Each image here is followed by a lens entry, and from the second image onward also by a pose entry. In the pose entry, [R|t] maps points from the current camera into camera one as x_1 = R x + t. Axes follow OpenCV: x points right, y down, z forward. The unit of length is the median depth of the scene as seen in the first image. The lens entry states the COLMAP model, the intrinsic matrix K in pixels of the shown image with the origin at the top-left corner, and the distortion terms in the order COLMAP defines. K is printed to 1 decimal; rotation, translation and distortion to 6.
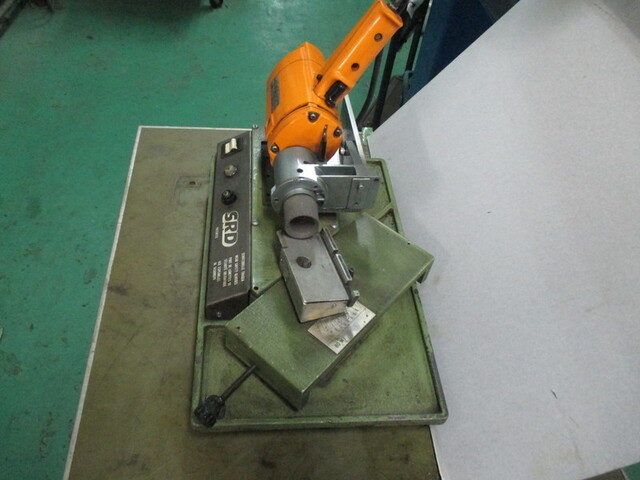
lens RADIAL K [[537.0, 0, 320.0], [0, 537.0, 240.0], [0, 0, 1]] dist [-0.012131, -0.004508]
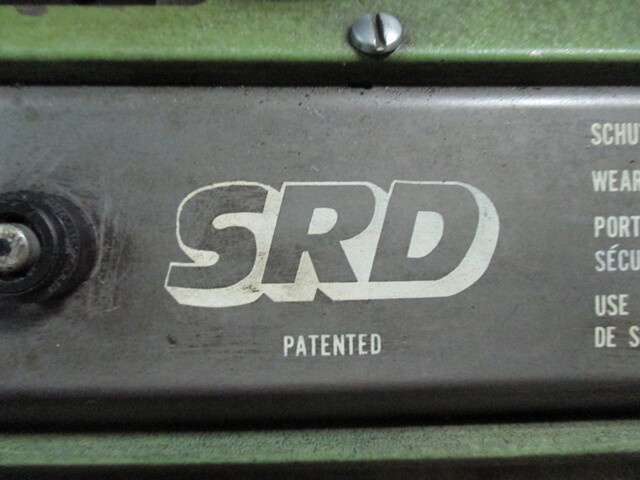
lens RADIAL K [[537.0, 0, 320.0], [0, 537.0, 240.0], [0, 0, 1]] dist [-0.012131, -0.004508]
pose [[0.051136, -0.932350, 0.357922, -0.229978], [0.714020, 0.284708, 0.639623, -0.122755], [-0.698256, 0.222856, 0.680275, 0.948728]]
